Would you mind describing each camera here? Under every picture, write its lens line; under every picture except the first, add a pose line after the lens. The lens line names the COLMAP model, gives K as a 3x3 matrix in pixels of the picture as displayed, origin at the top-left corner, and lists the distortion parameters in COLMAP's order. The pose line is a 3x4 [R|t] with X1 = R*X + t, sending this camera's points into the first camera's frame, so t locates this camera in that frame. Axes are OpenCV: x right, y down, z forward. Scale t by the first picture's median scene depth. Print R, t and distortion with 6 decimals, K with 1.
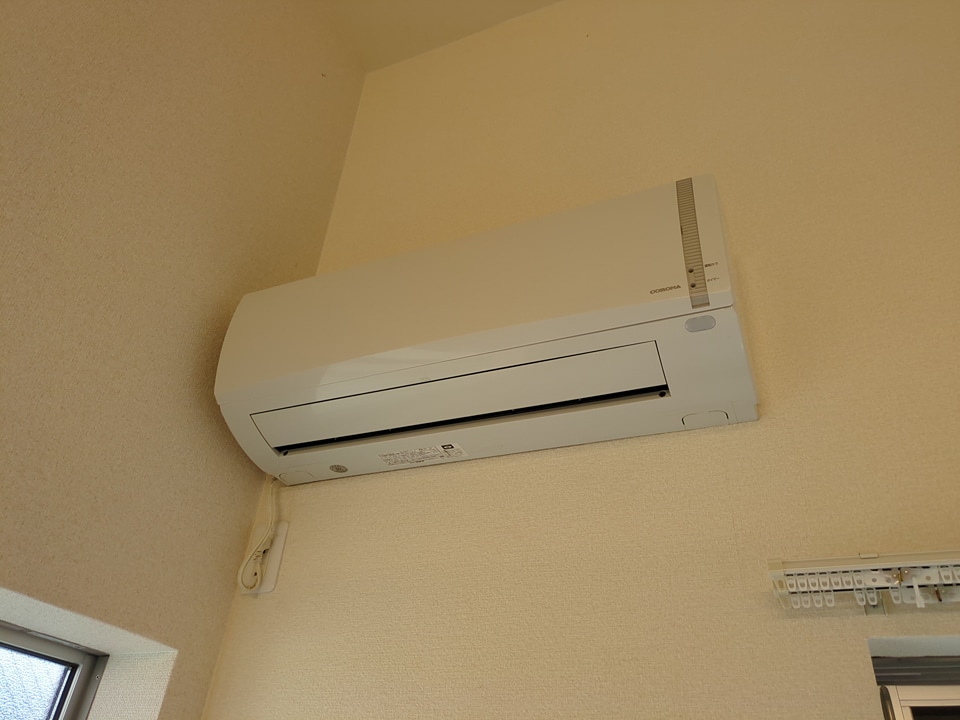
lens RADIAL K [[723.5, 0, 480.0], [0, 723.5, 360.0], [0, 0, 1]] dist [0.059612, -0.048529]
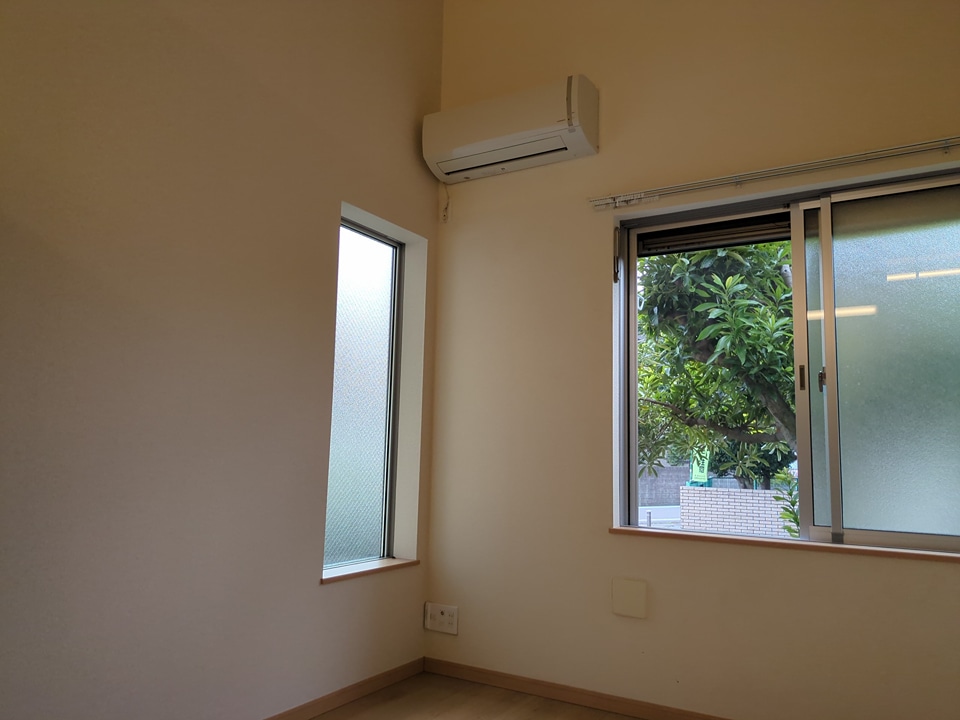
lens RADIAL K [[723.5, 0, 480.0], [0, 723.5, 360.0], [0, 0, 1]] dist [0.059612, -0.048529]
pose [[0.988990, -0.058692, -0.135843, 0.220093], [0.114489, 0.885090, 0.451119, -0.540543], [0.093756, -0.461705, 0.882065, -2.001583]]
